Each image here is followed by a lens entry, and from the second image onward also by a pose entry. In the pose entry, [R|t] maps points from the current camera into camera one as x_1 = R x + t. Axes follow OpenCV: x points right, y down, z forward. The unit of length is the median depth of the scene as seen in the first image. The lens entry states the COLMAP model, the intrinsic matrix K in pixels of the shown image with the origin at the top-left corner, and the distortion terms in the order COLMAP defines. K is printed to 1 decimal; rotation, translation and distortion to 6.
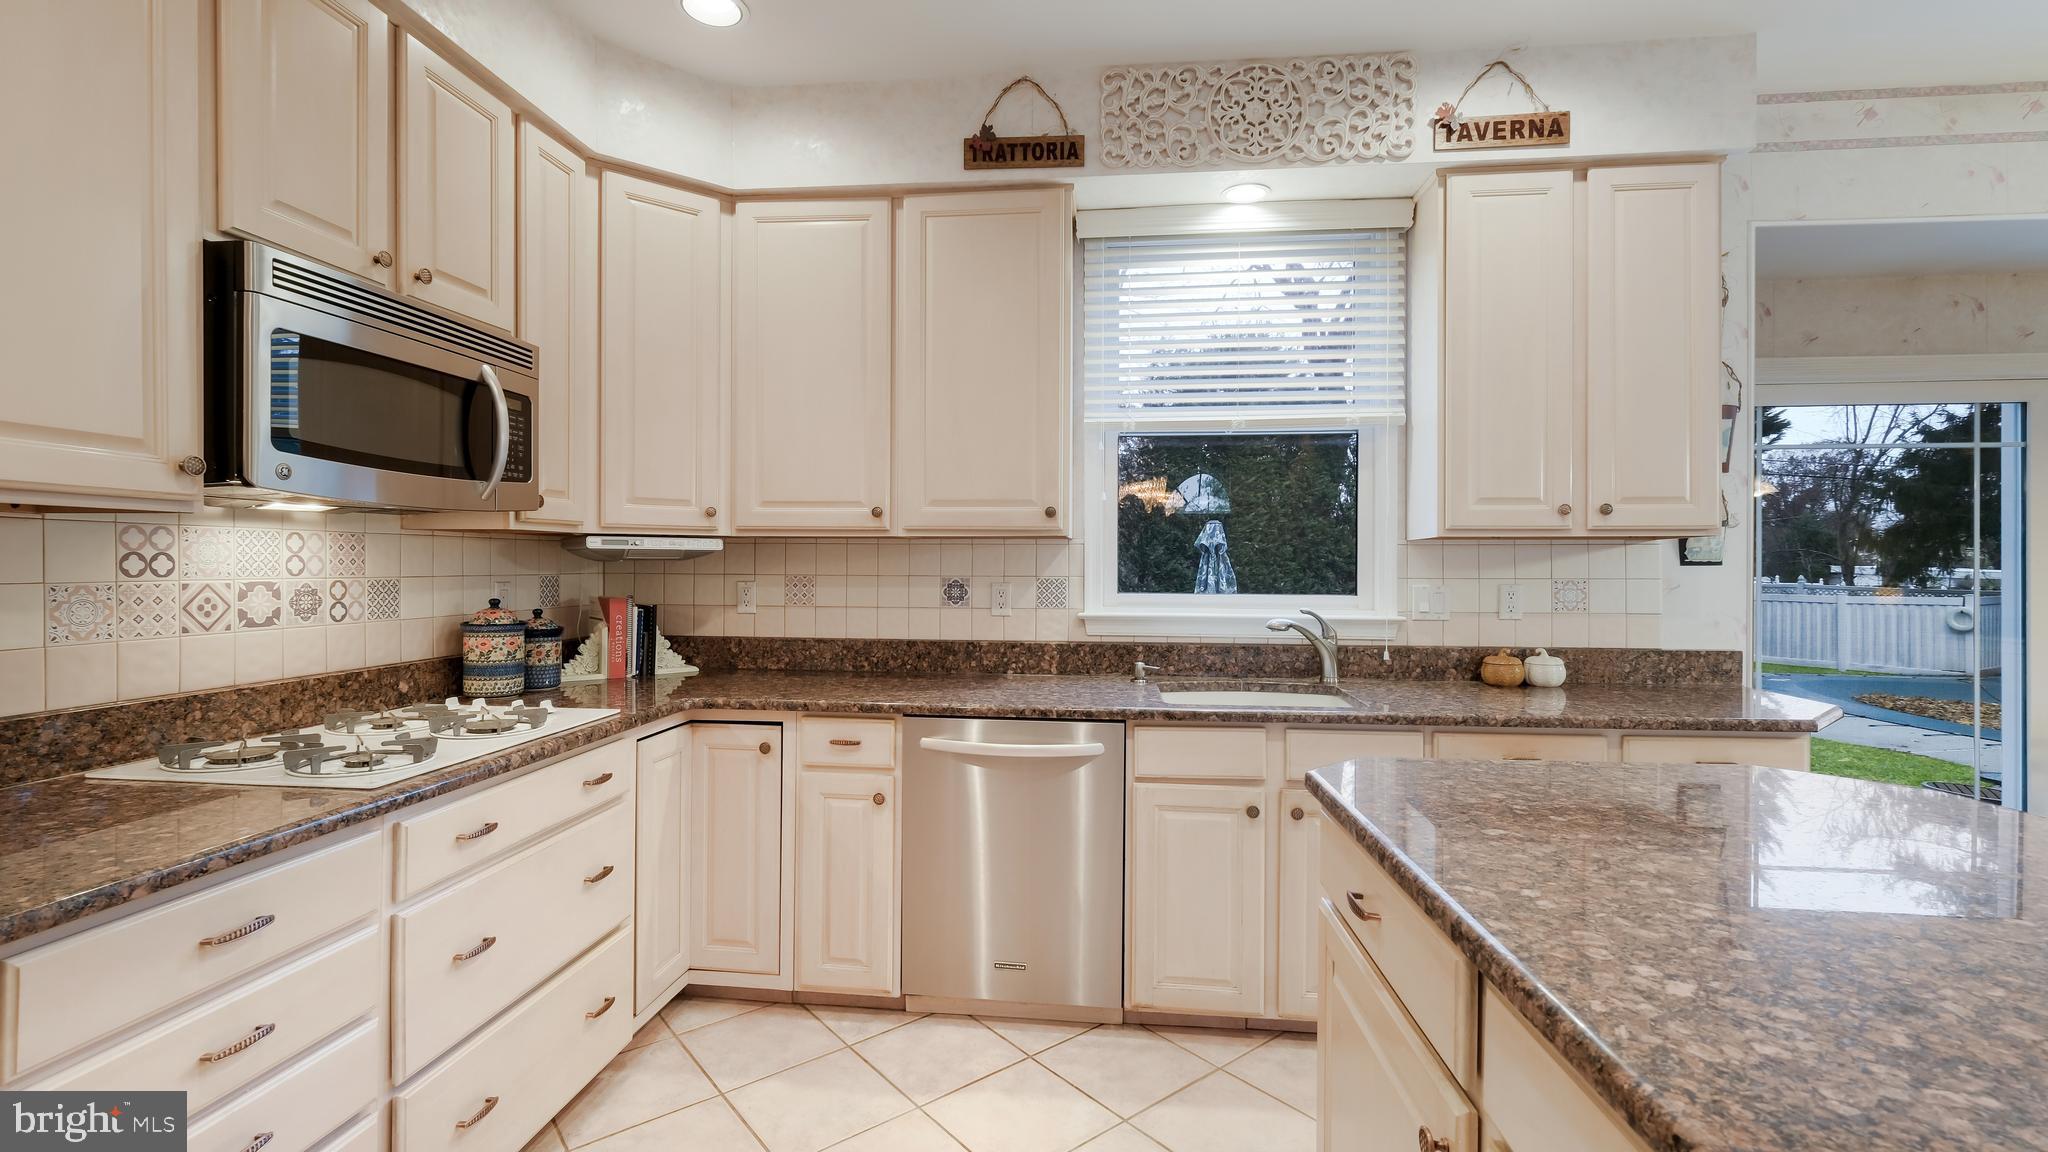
lens RADIAL K [[907.9, 0, 1022.5], [0, 907.9, 574.8], [0, 0, 1]] dist [0.000020, 0.001135]
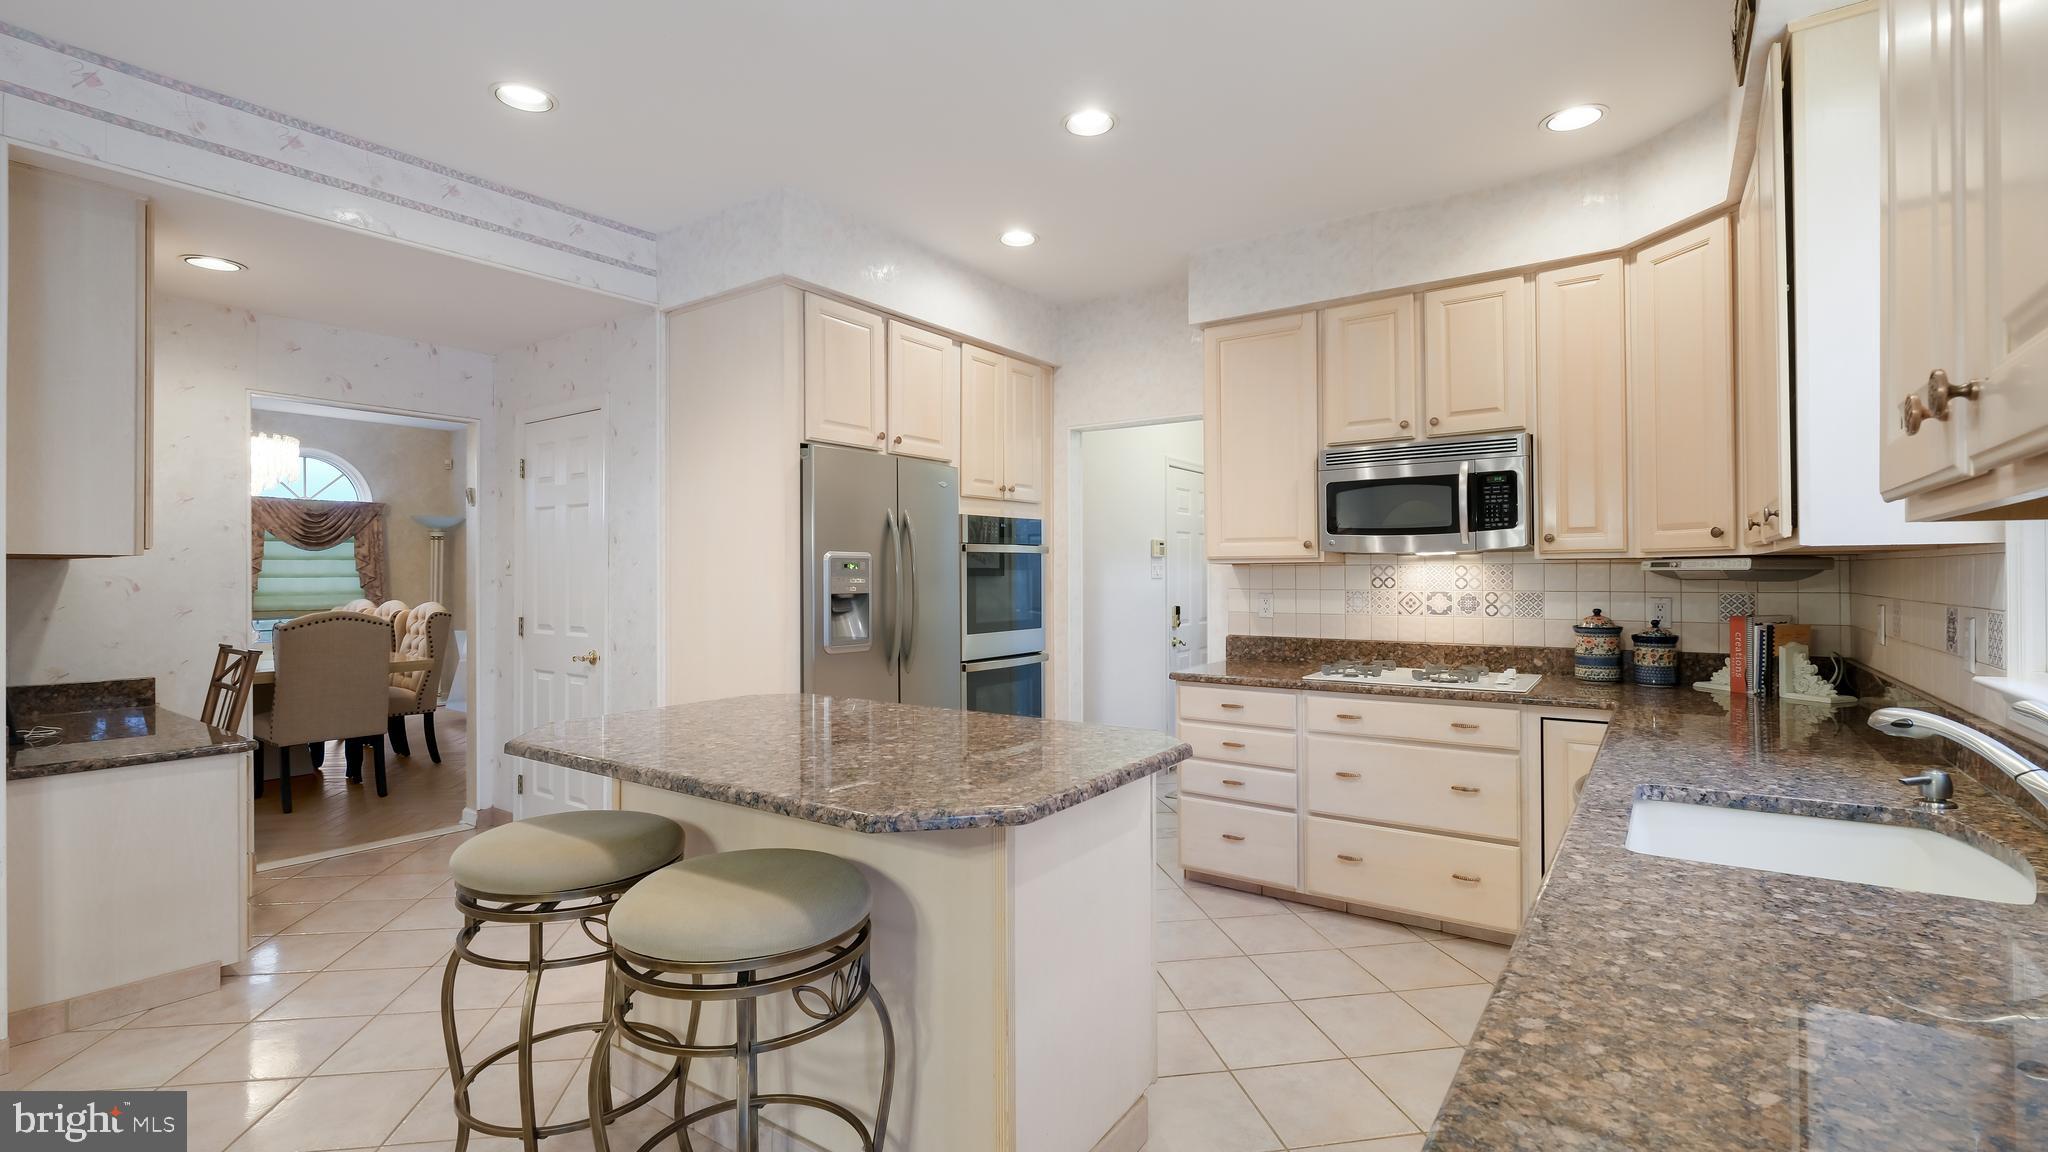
lens RADIAL K [[907.9, 0, 1028.1], [0, 907.9, 572.4], [0, 0, 1]] dist [0.000020, 0.001135]
pose [[-0.486956, -0.003605, -0.873419, 0.945900], [-0.008708, 0.999962, 0.000728, -0.019974], [0.873383, 0.007960, -0.486968, 0.863904]]
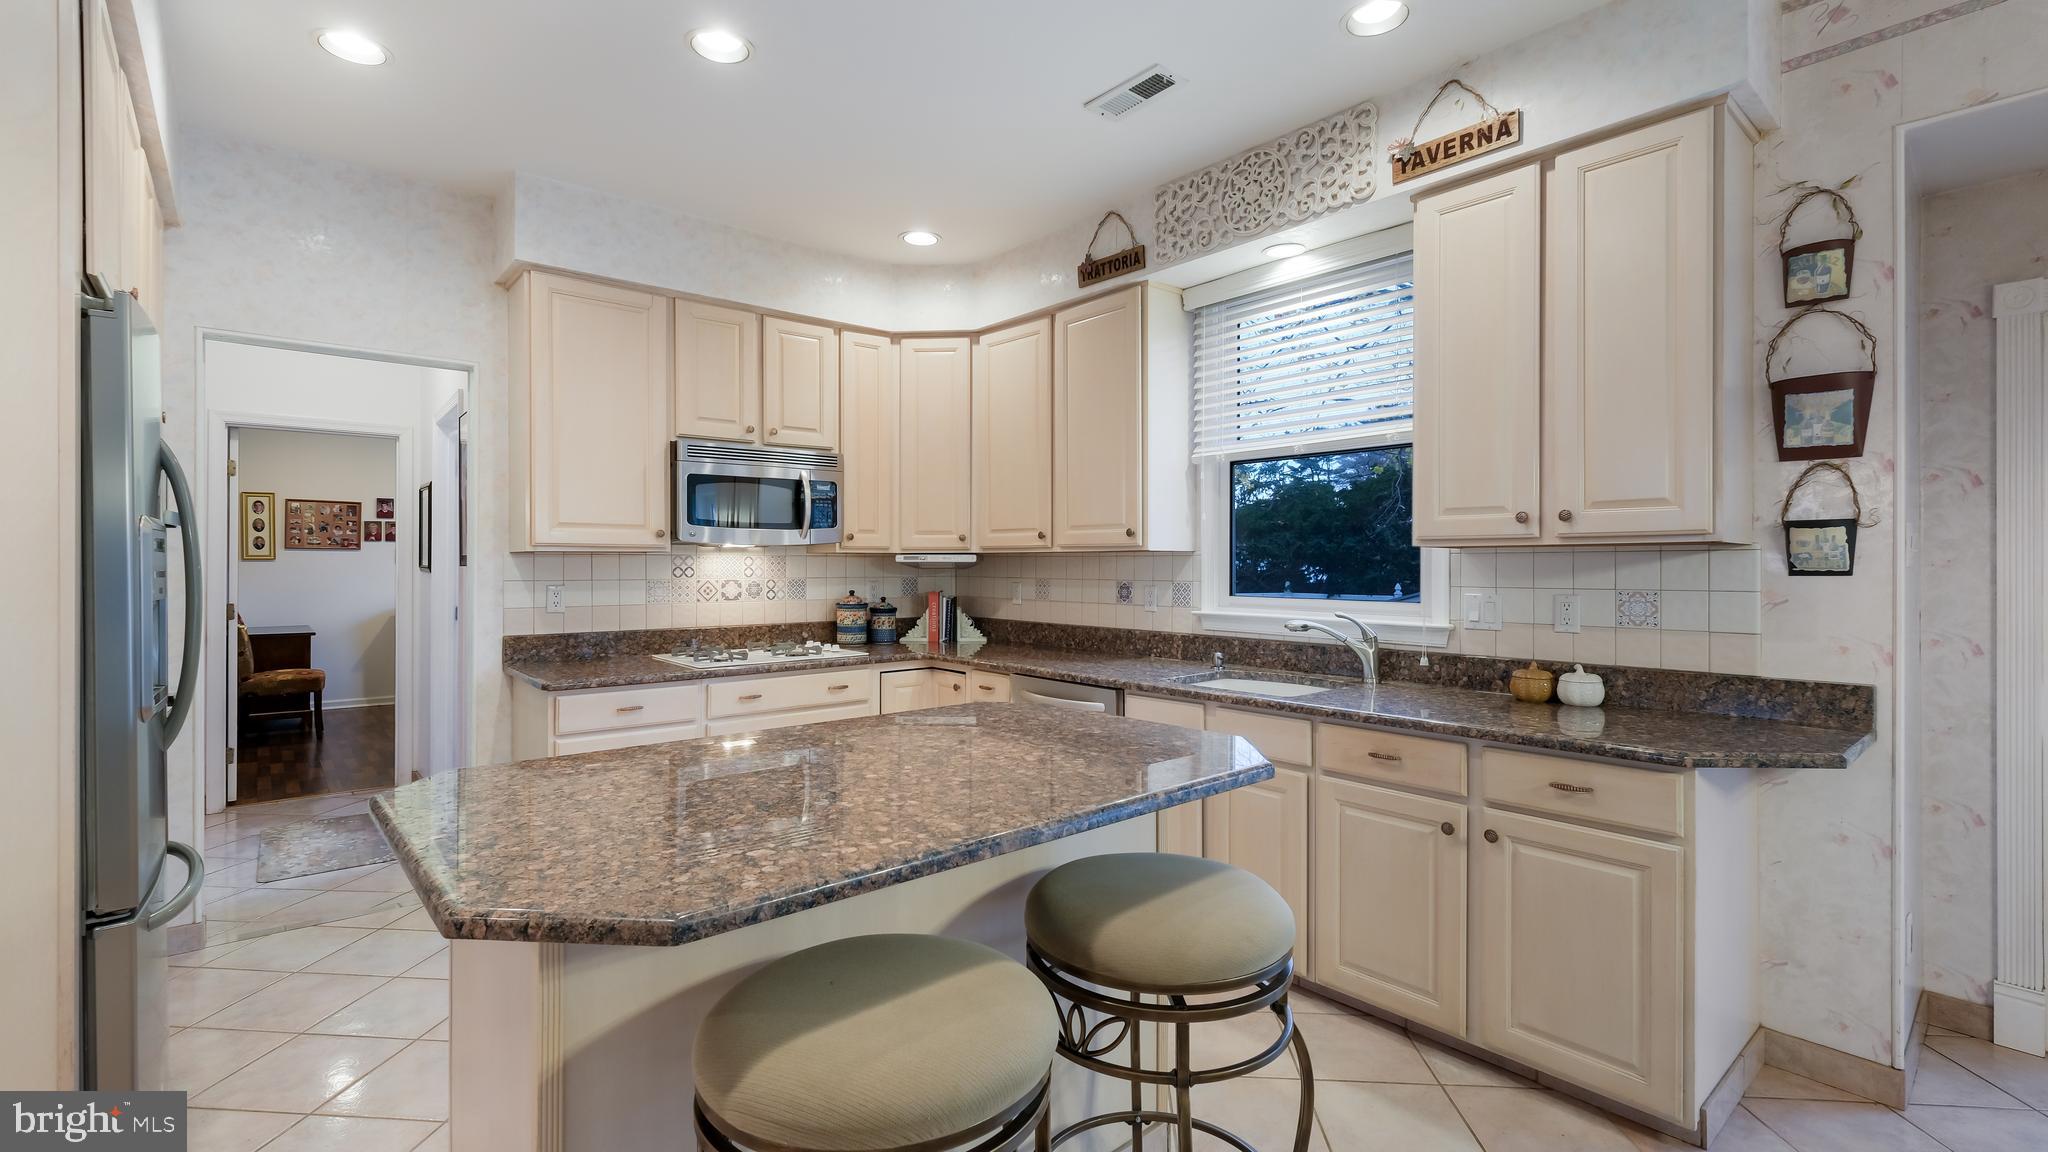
lens RADIAL K [[907.9, 0, 1016.5], [0, 907.9, 568.8], [0, 0, 1]] dist [0.000020, 0.001135]
pose [[0.718932, 0.000691, -0.695080, 0.853421], [-0.006368, 0.999964, -0.005593, -0.007998], [0.695051, 0.008447, 0.718911, -0.065759]]
